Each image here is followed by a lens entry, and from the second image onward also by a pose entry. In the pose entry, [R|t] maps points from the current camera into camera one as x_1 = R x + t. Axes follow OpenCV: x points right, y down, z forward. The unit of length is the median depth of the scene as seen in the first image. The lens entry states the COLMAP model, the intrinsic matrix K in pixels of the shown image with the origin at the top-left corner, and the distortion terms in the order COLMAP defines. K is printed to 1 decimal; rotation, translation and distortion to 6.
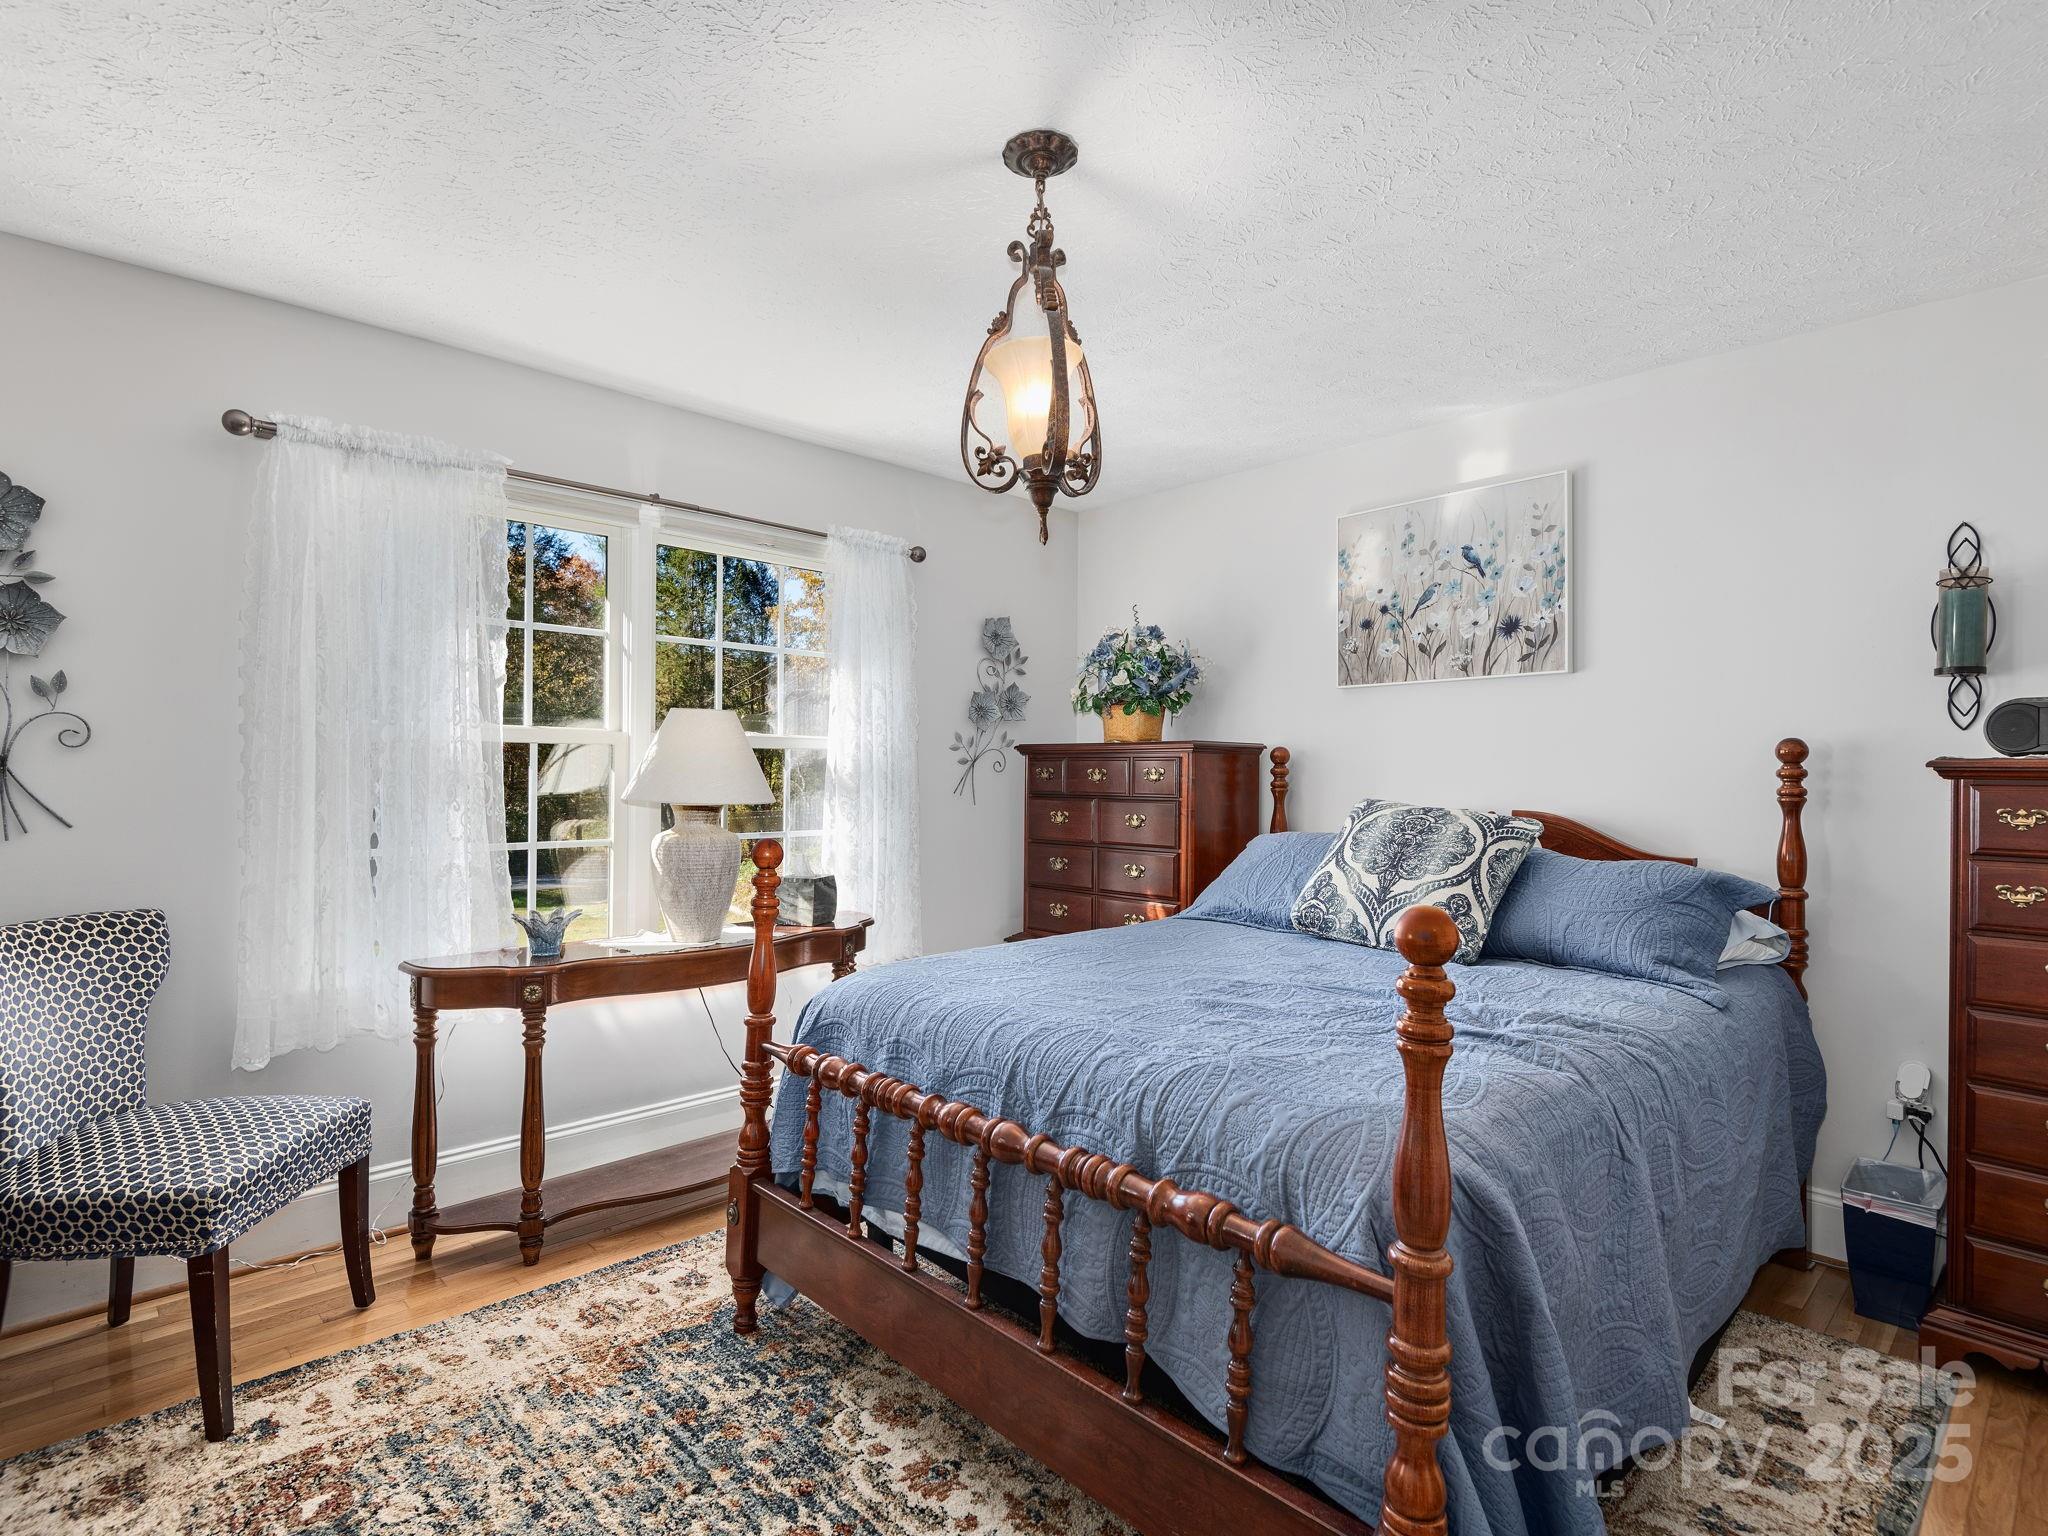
lens RADIAL K [[1043.5, 0, 1026.9], [0, 1043.5, 766.5], [0, 0, 1]] dist [-0.004554, 0.000188]
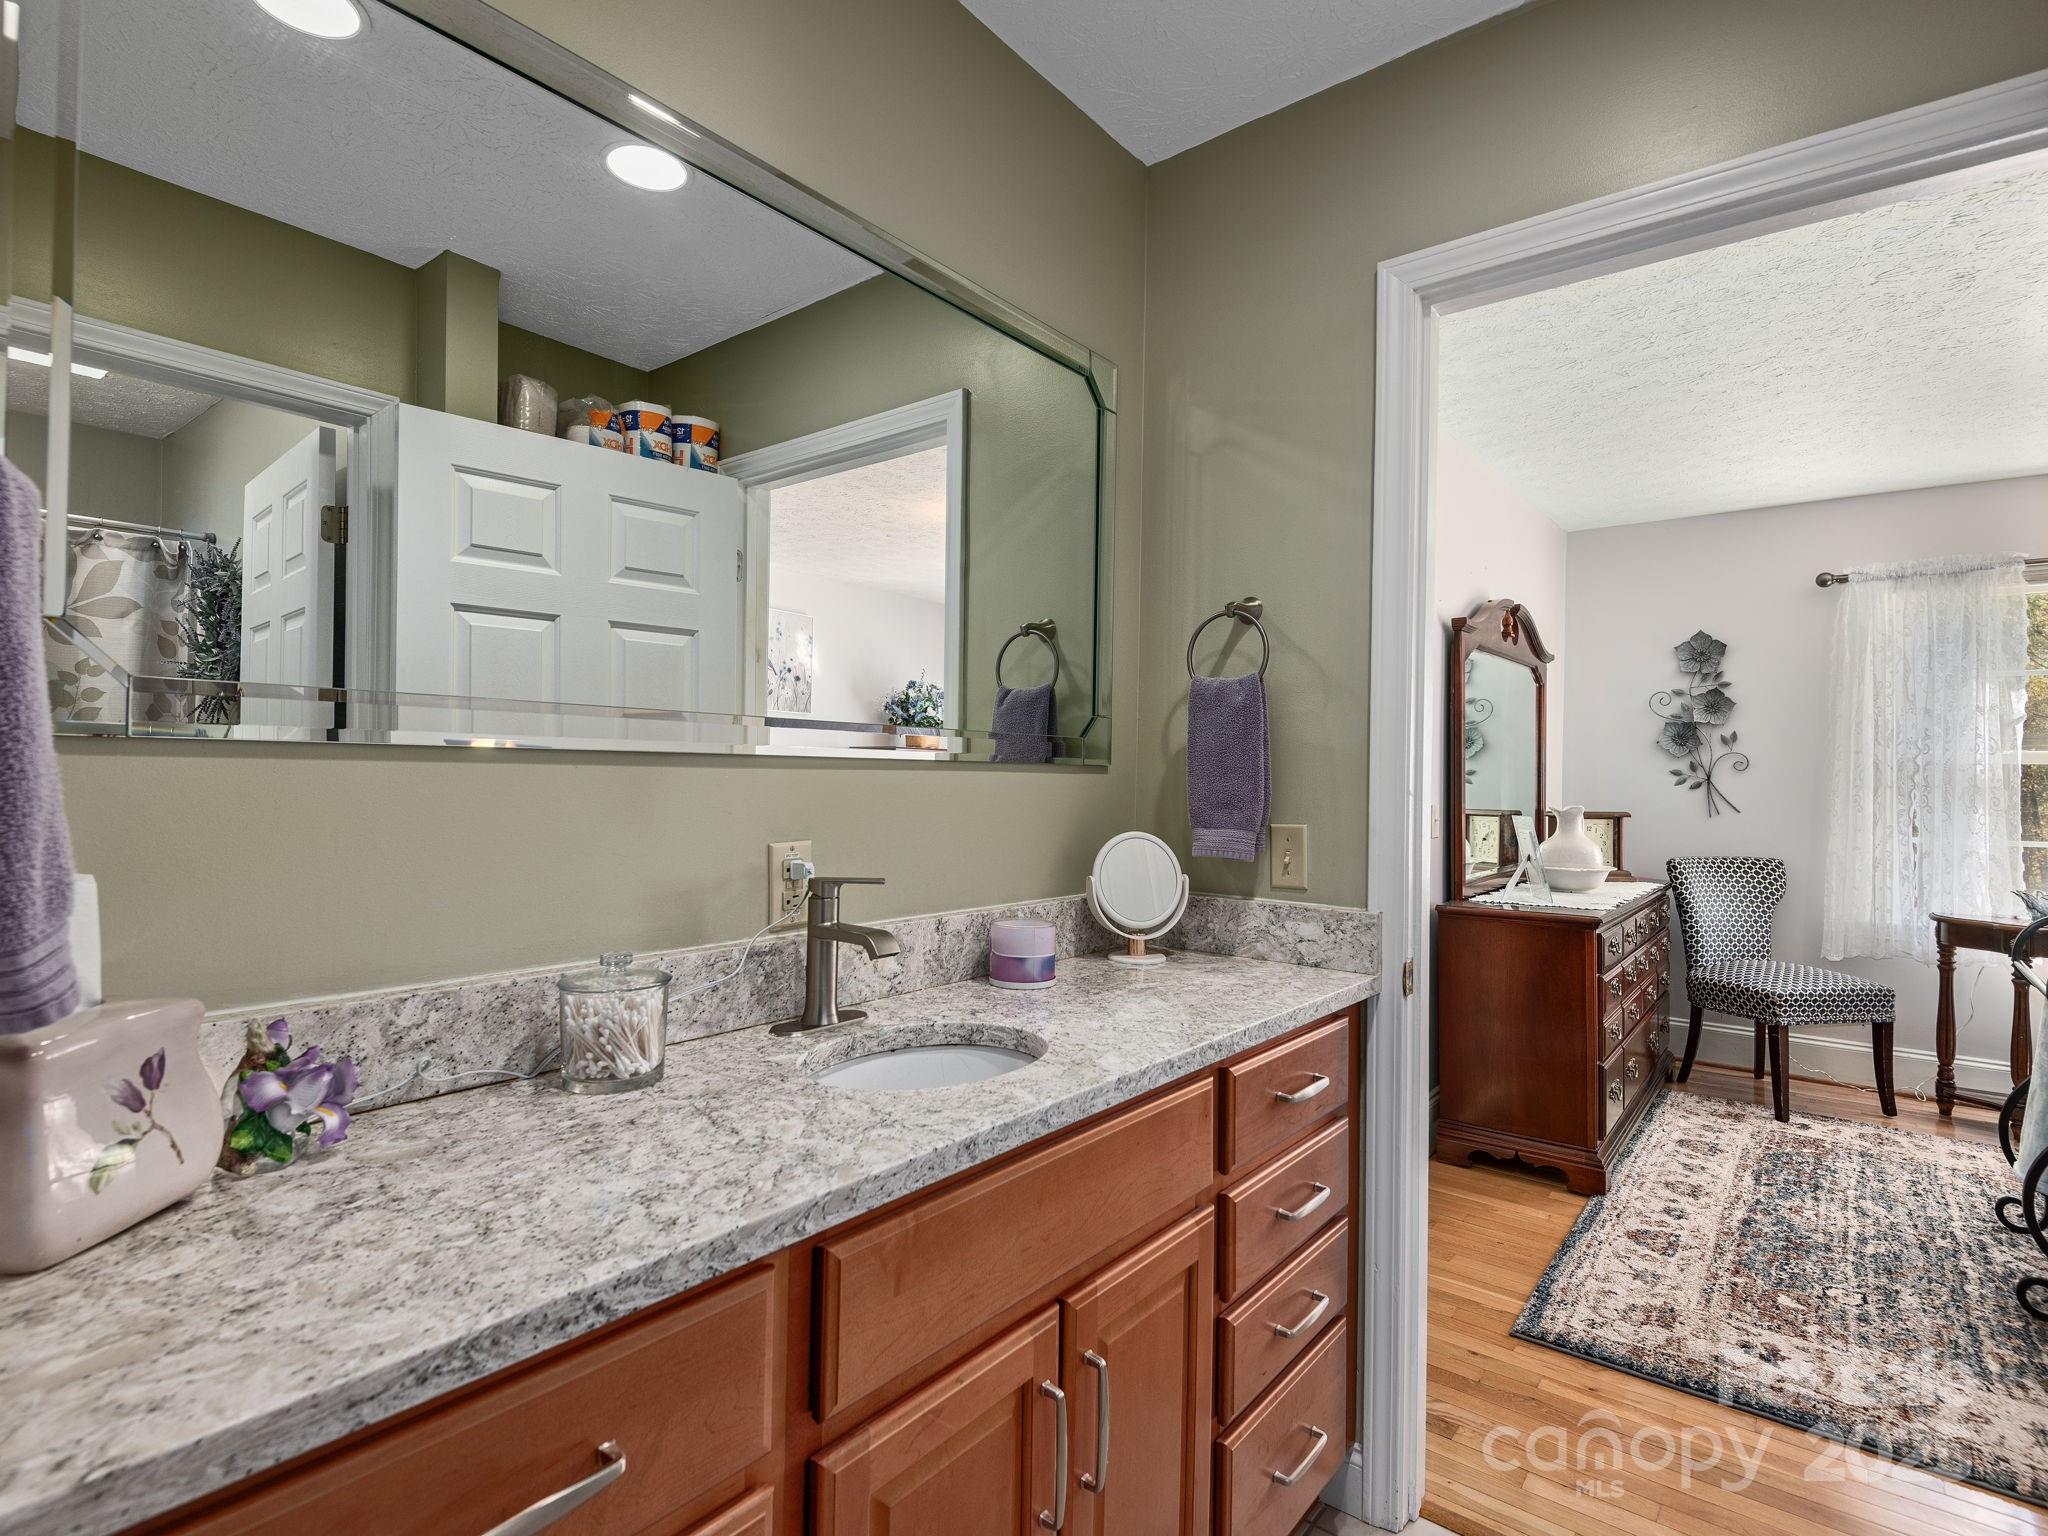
lens RADIAL K [[1043.5, 0, 1025.5], [0, 1043.5, 768.7], [0, 0, 1]] dist [-0.004554, 0.000188]
pose [[0.132270, -0.011470, -0.991147, 0.812935], [-0.009496, 0.999872, -0.012838, 0.015027], [0.991168, 0.011110, 0.132144, -0.560897]]
